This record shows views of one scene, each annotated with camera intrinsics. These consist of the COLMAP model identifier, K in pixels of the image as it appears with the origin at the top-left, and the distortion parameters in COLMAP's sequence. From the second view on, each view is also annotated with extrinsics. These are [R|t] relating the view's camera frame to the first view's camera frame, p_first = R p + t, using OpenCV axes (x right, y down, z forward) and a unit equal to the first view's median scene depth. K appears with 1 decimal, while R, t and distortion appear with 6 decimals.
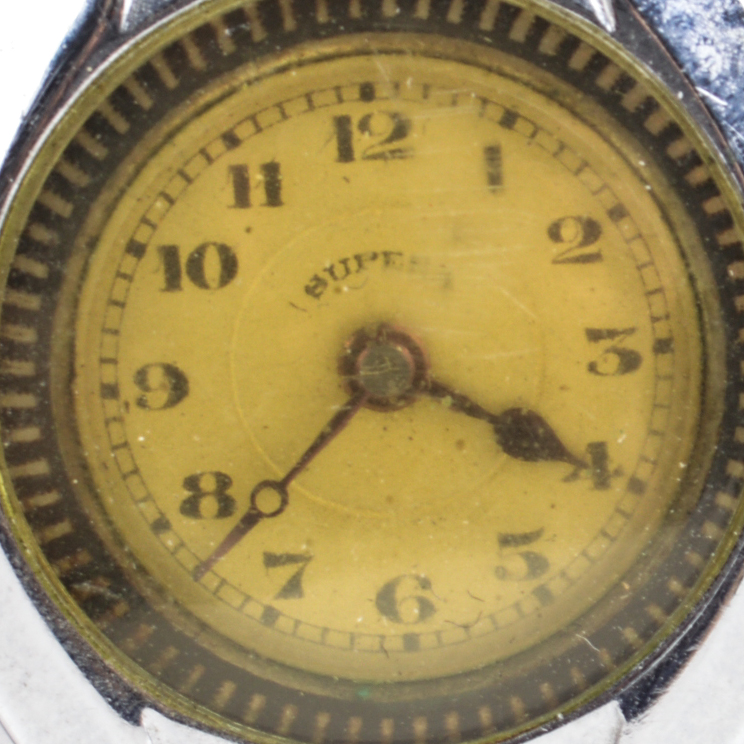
lens RADIAL K [[3654.3, 0, 372.0], [0, 3654.3, 372.0], [0, 0, 1]] dist [-0.166964, -3.977475]
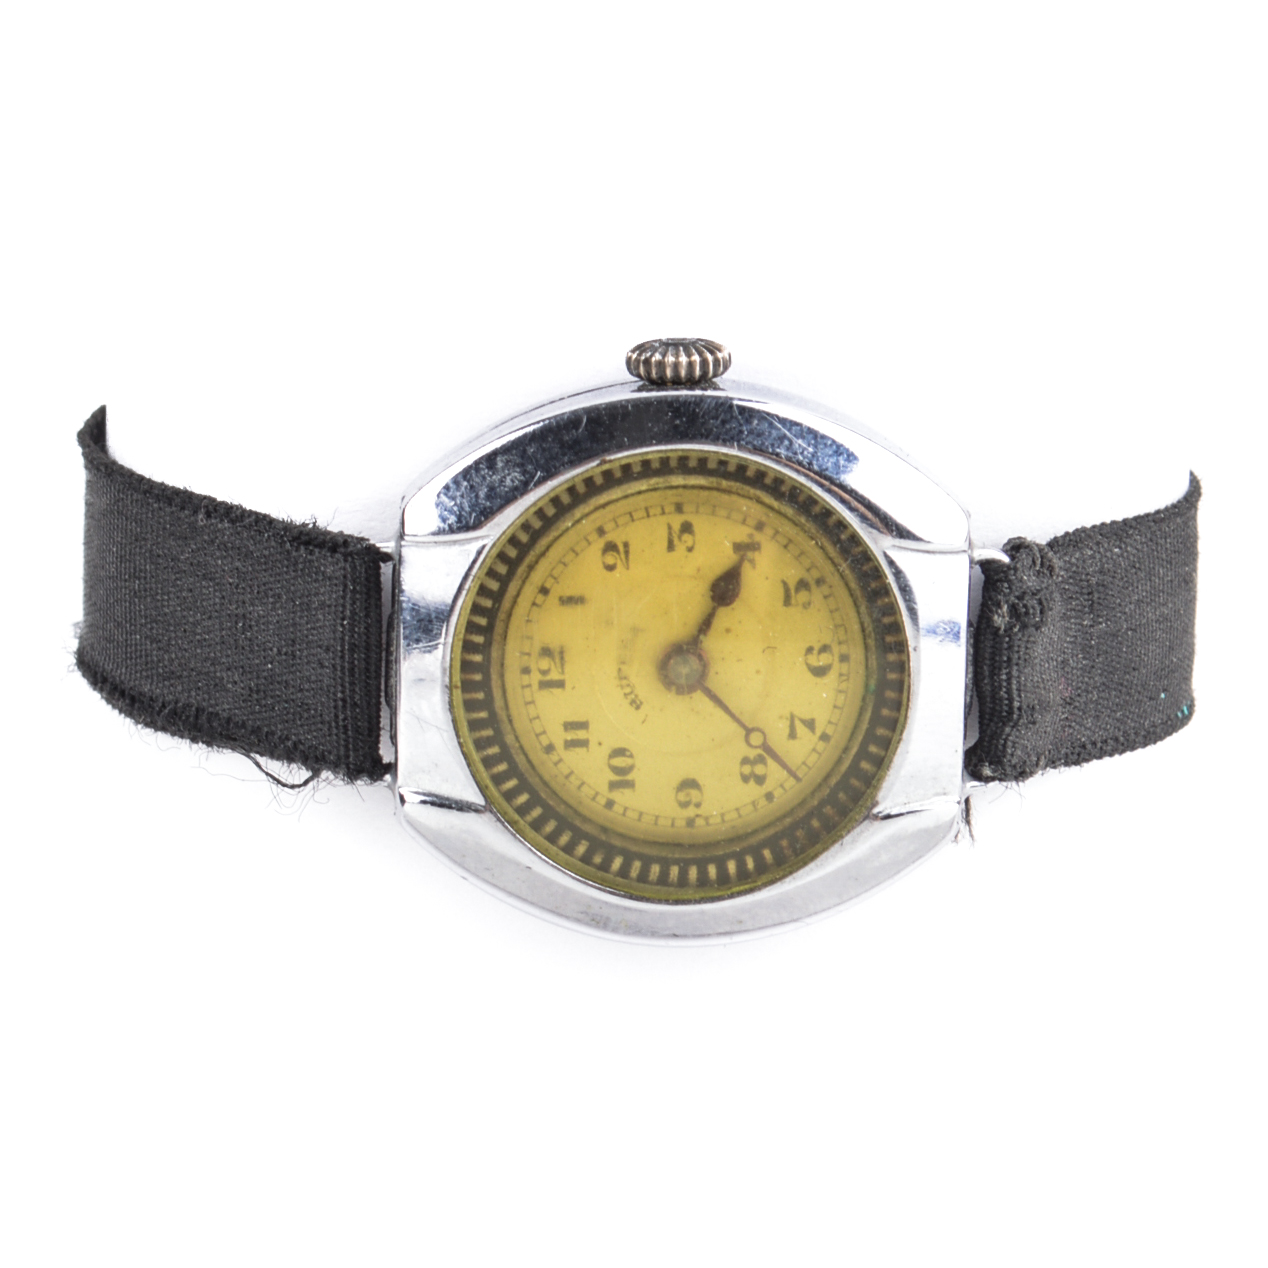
lens RADIAL K [[6227.9, 0, 634.0], [0, 6227.9, 634.0], [0, 0, 1]] dist [-0.166964, -3.977475]
pose [[0.043200, -0.977052, -0.208576, 0.635231], [0.998068, 0.051536, -0.034695, 0.076937], [0.044648, -0.206675, 0.977391, -1.889316]]
